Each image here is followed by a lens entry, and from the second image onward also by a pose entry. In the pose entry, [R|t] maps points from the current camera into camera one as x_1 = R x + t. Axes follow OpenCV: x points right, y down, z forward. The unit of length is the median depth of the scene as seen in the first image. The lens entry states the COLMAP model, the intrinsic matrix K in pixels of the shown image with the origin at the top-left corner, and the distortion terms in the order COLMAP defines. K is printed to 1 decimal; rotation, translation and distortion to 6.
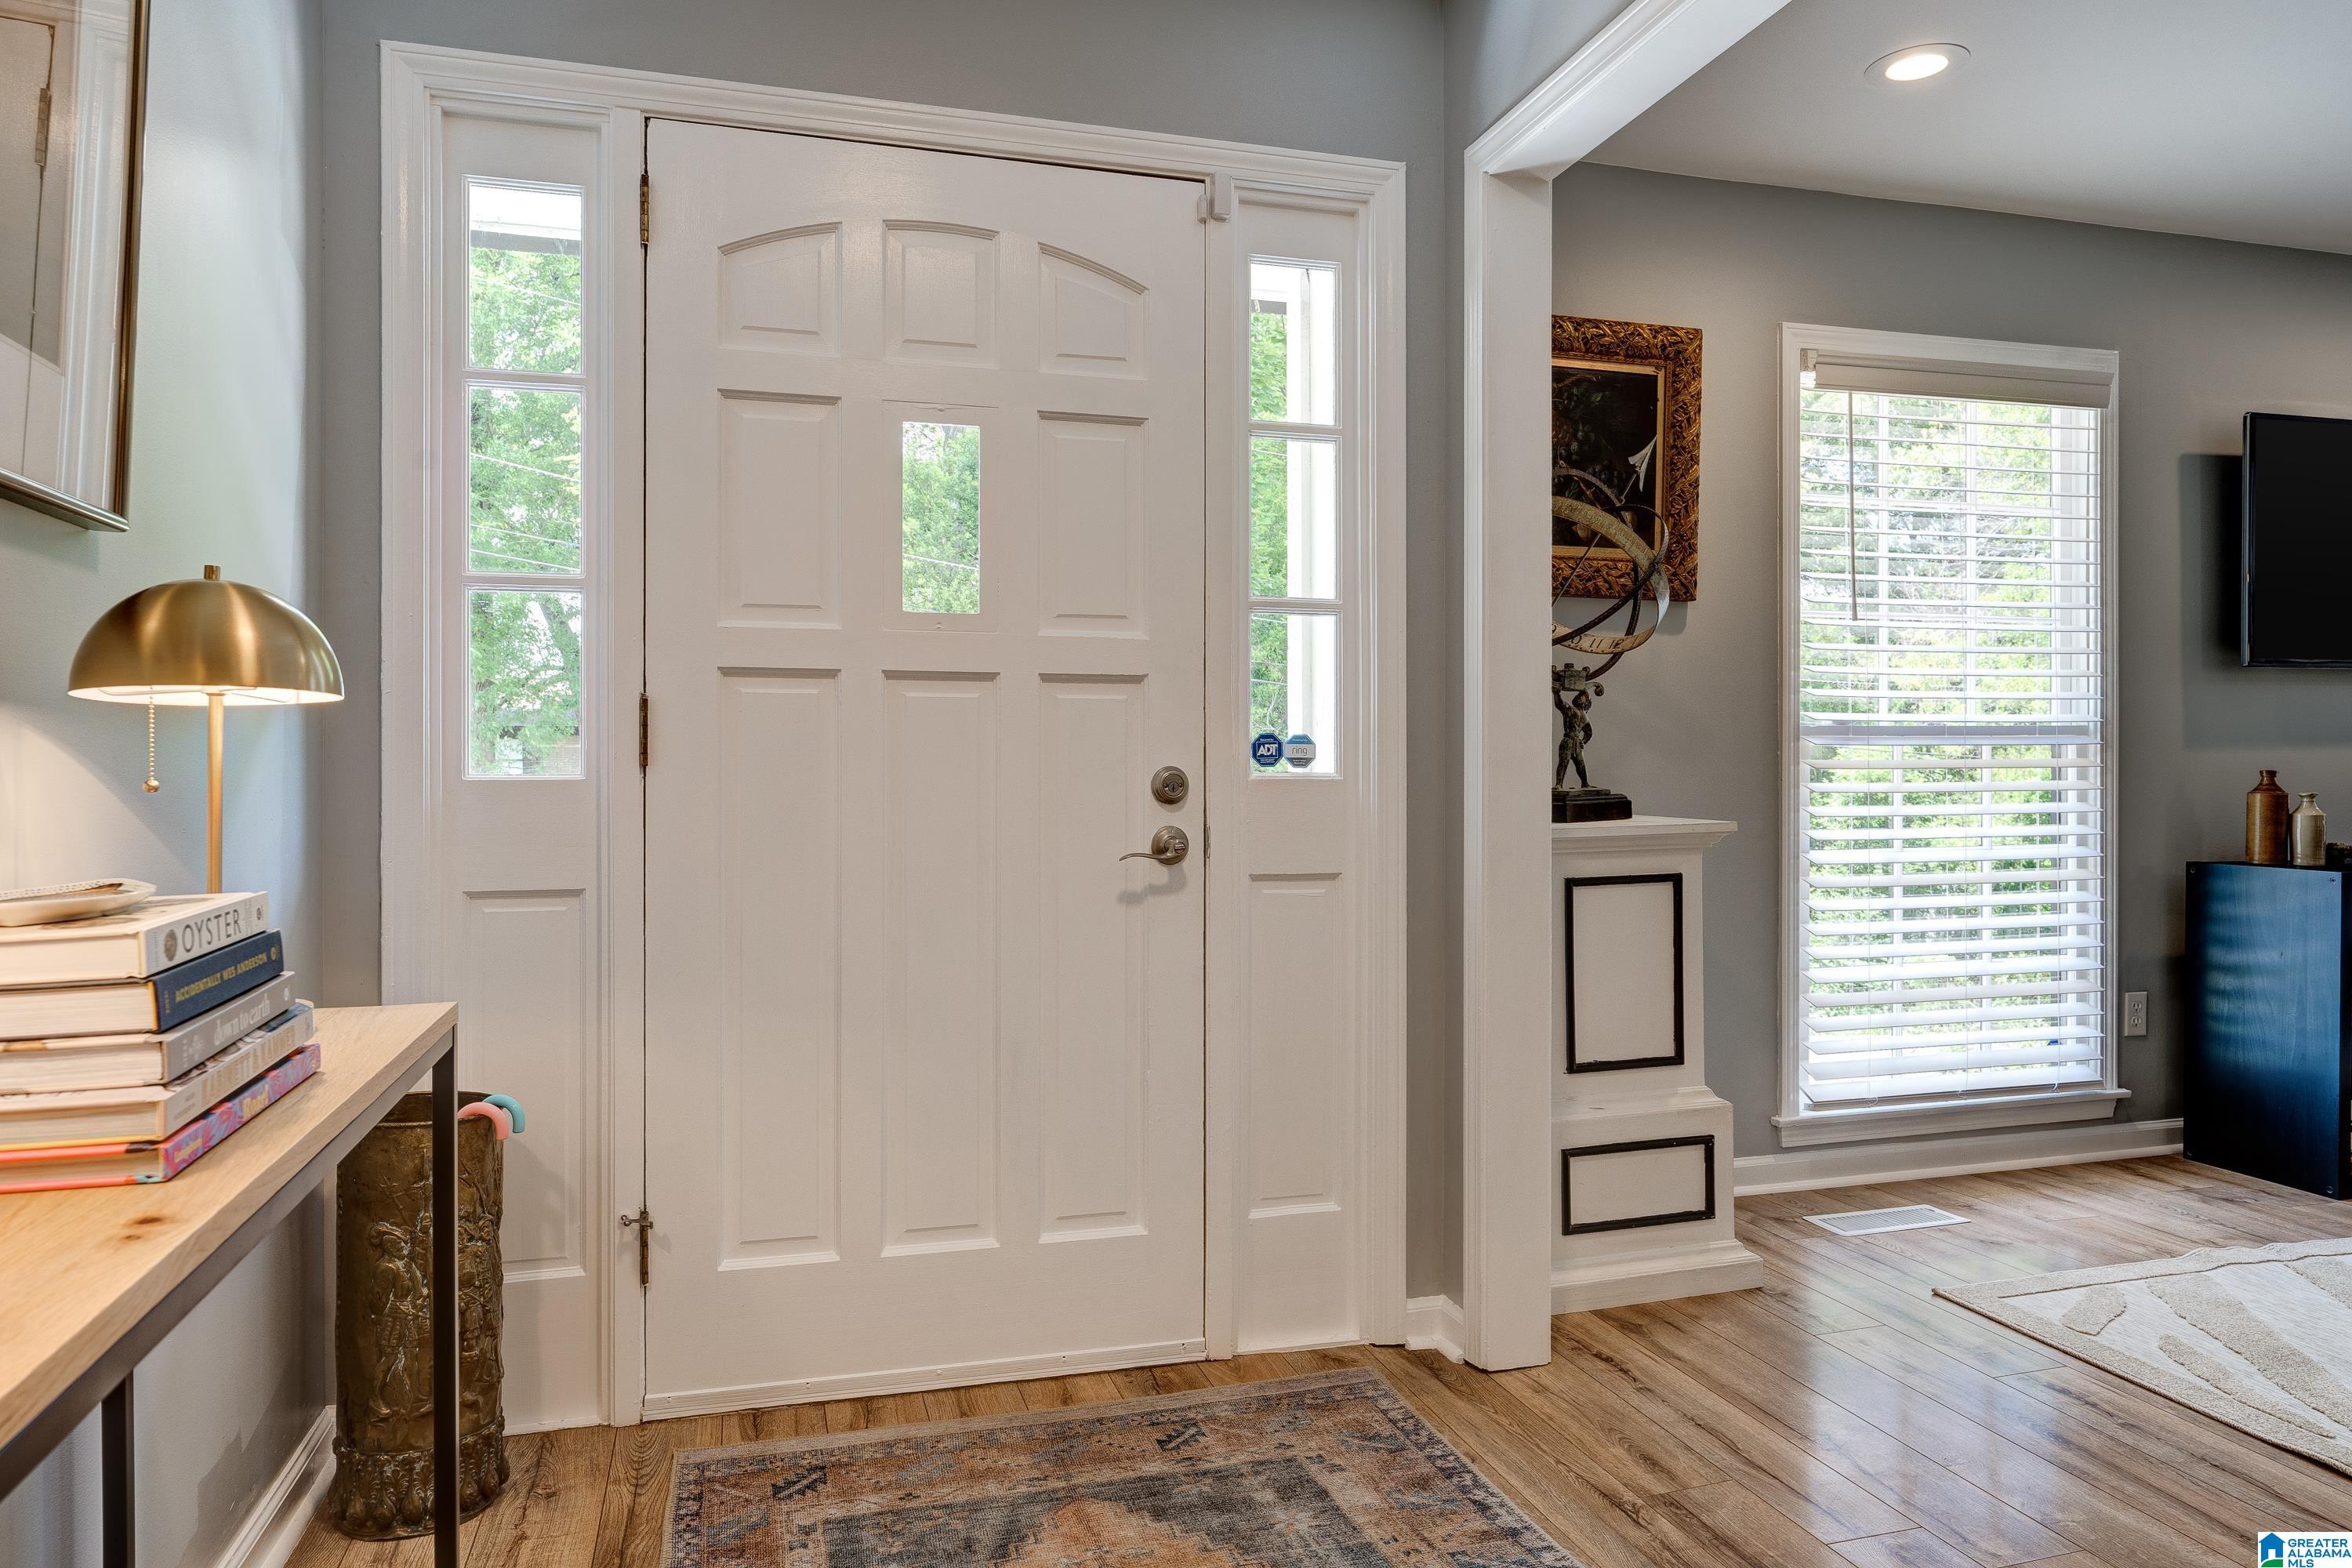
lens RADIAL K [[1509.4, 0, 1176.0], [0, 1509.4, 784.0], [0, 0, 1]] dist [-0.001798, -0.000155]
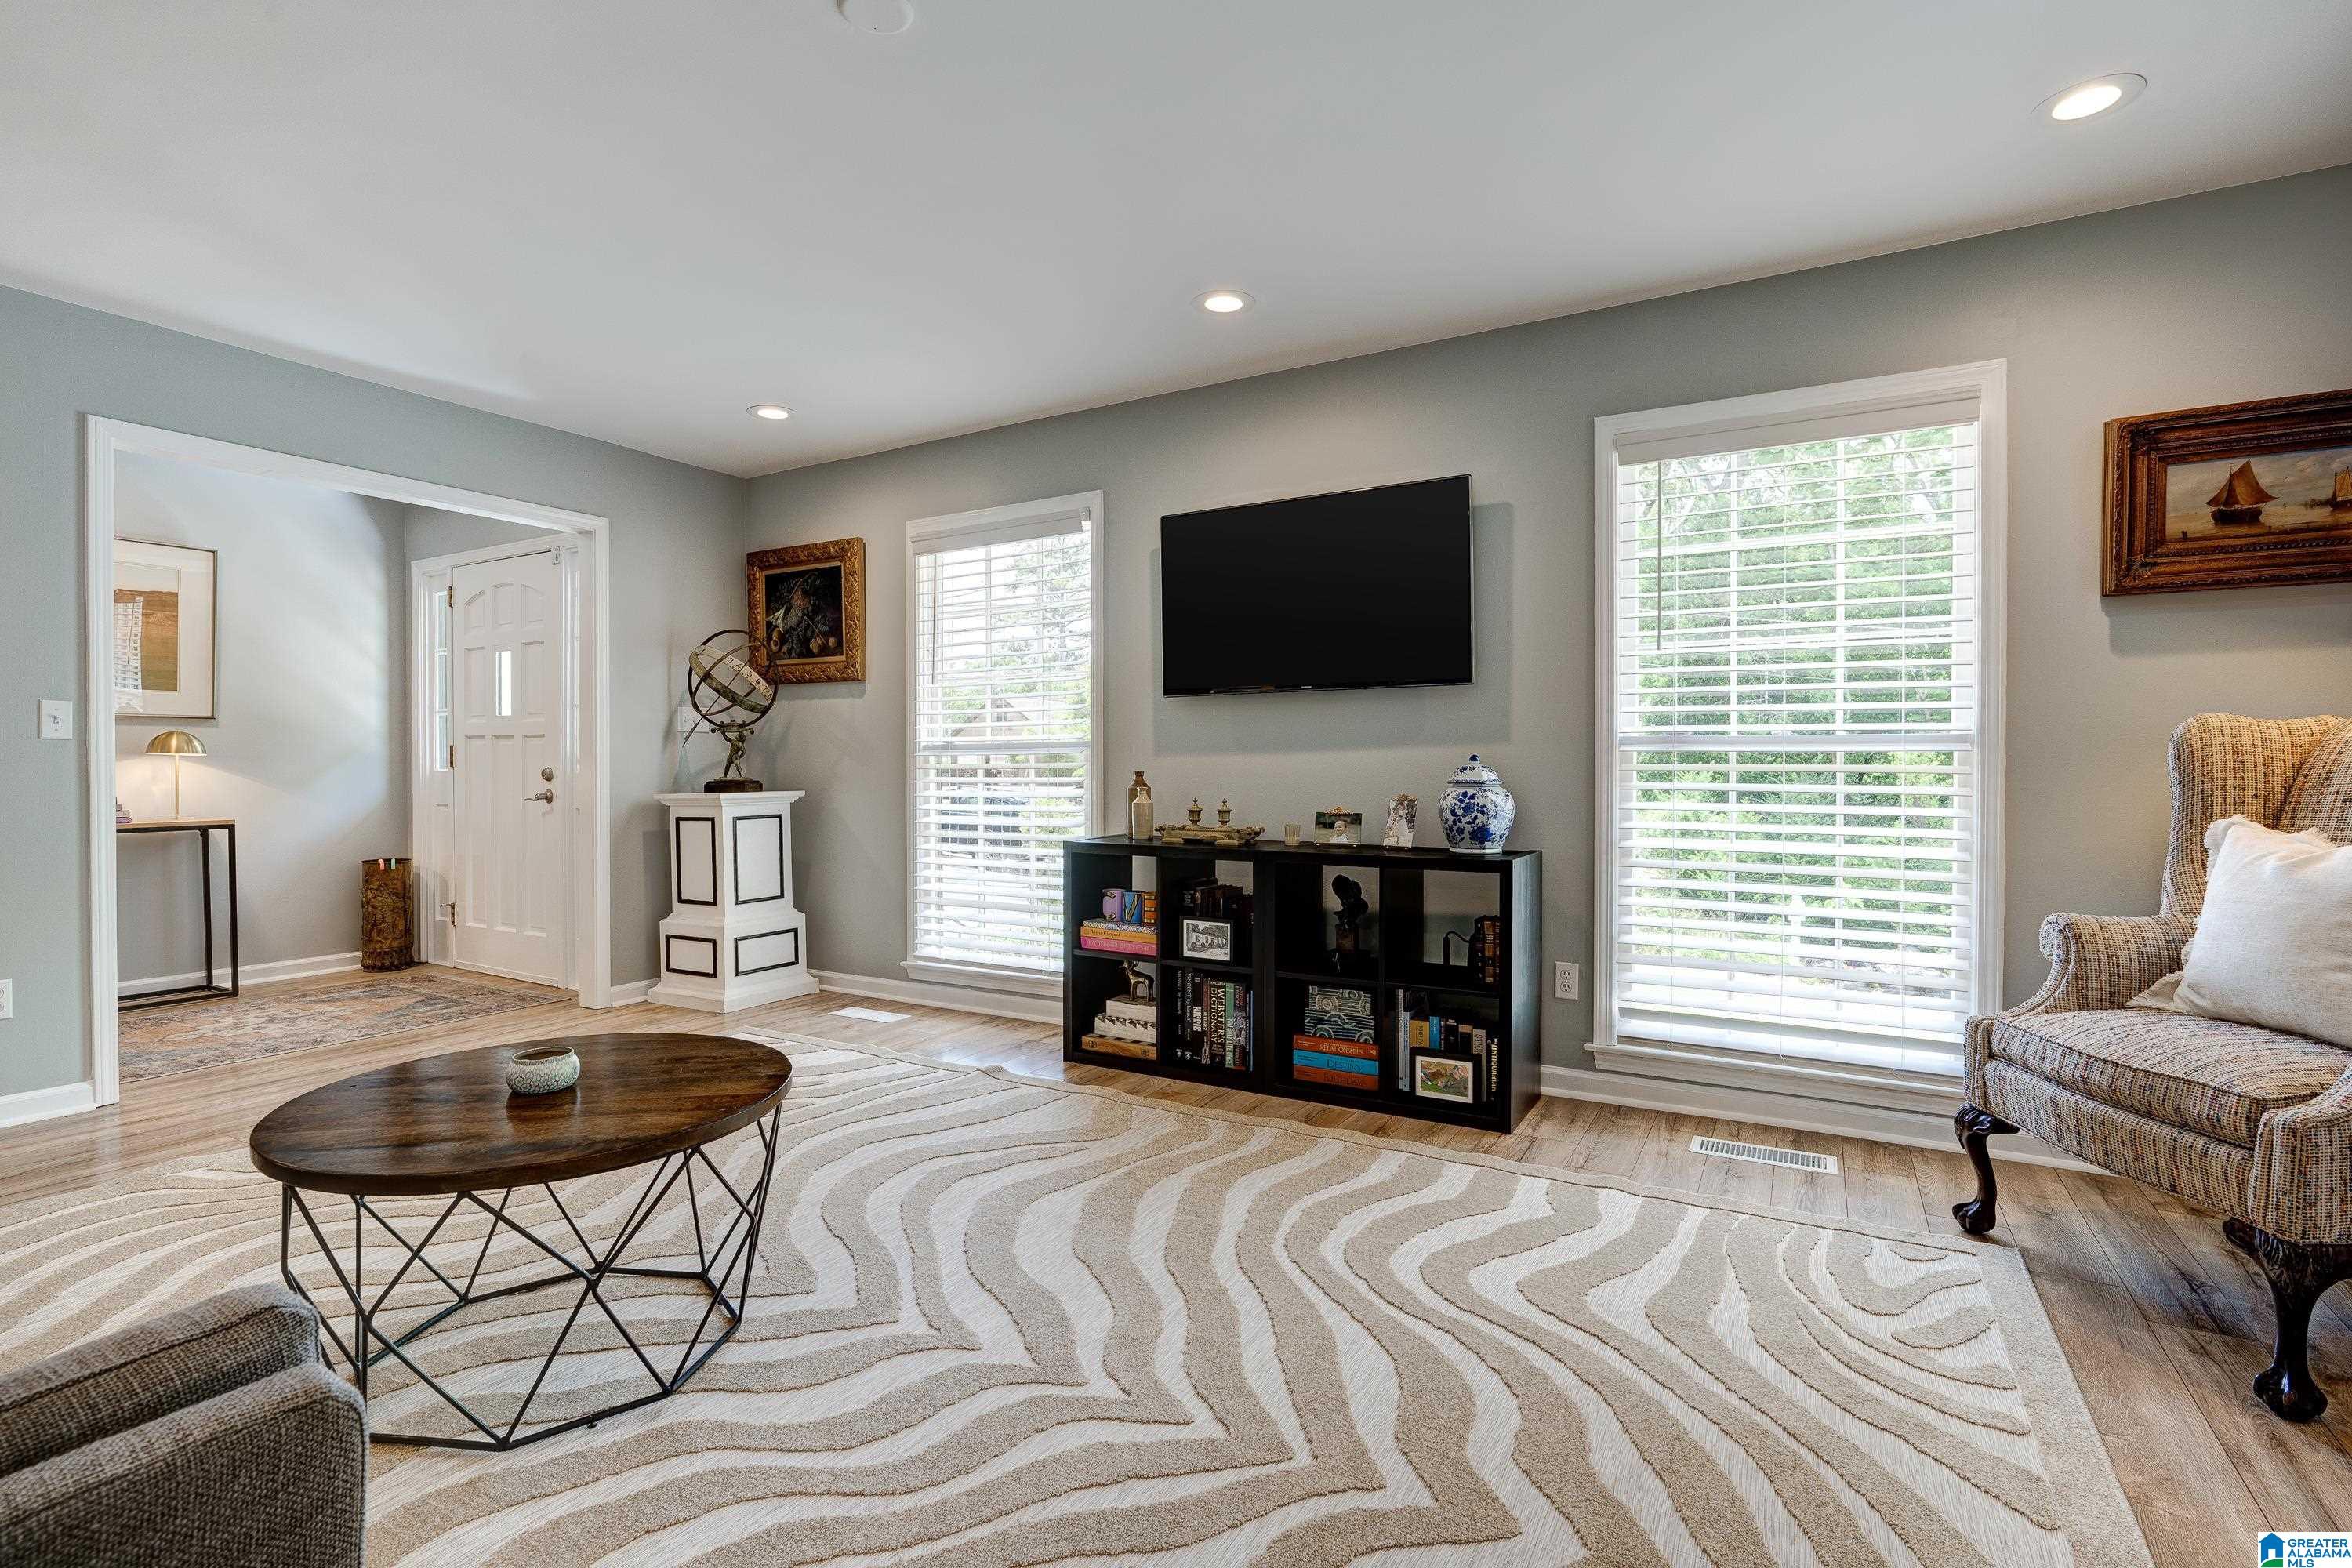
lens RADIAL K [[1118.3, 0, 1176.0], [0, 1118.3, 784.0], [0, 0, 1]] dist [-0.002928, -0.000506]
pose [[0.679897, 0.015924, -0.733135, 1.699329], [-0.006283, 0.999854, 0.015890, -0.016312], [0.733281, -0.006197, 0.679897, 0.342333]]
